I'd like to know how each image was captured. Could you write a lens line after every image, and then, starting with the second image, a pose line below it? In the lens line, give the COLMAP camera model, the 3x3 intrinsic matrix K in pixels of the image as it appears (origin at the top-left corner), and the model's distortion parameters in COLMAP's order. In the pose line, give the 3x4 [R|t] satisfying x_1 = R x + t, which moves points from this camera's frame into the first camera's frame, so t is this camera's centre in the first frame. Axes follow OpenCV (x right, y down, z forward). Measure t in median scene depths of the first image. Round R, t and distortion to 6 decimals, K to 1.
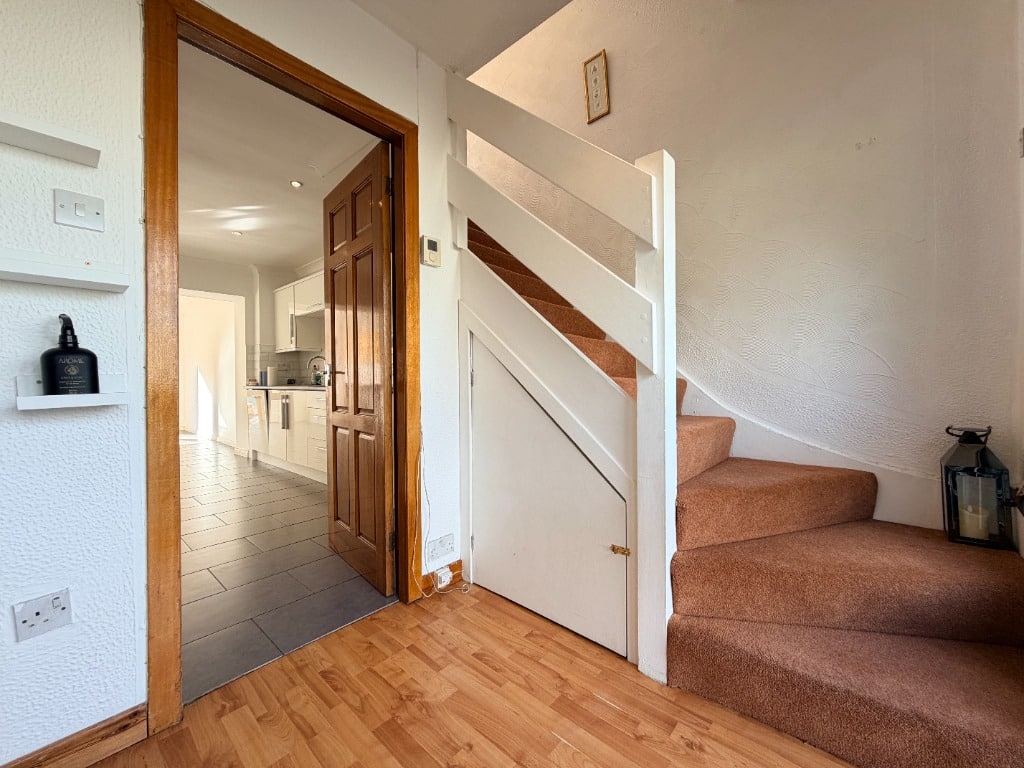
lens RADIAL K [[410.2, 0, 510.1], [0, 410.2, 381.9], [0, 0, 1]] dist [0.000595, 0.000121]
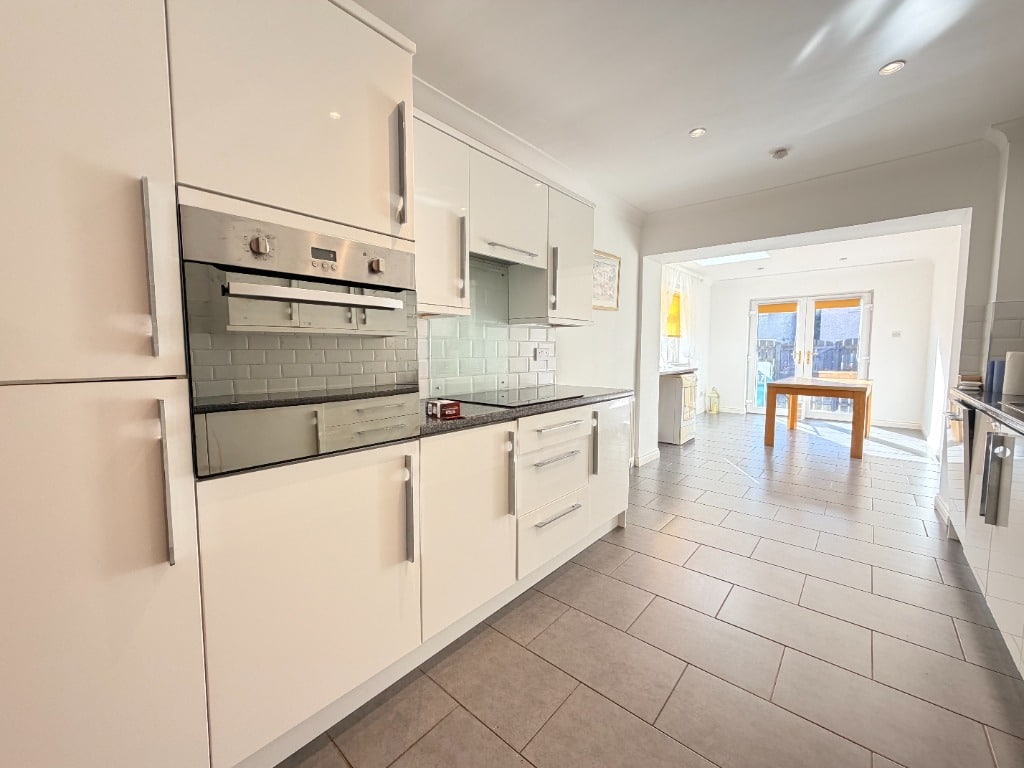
lens RADIAL K [[410.2, 0, 510.7], [0, 410.2, 383.8], [0, 0, 1]] dist [0.000595, 0.000121]
pose [[0.002318, 0.090005, -0.995939, -0.146337], [-0.002085, 0.995940, 0.090000, -0.041244], [0.999995, 0.001868, 0.002496, 0.466079]]
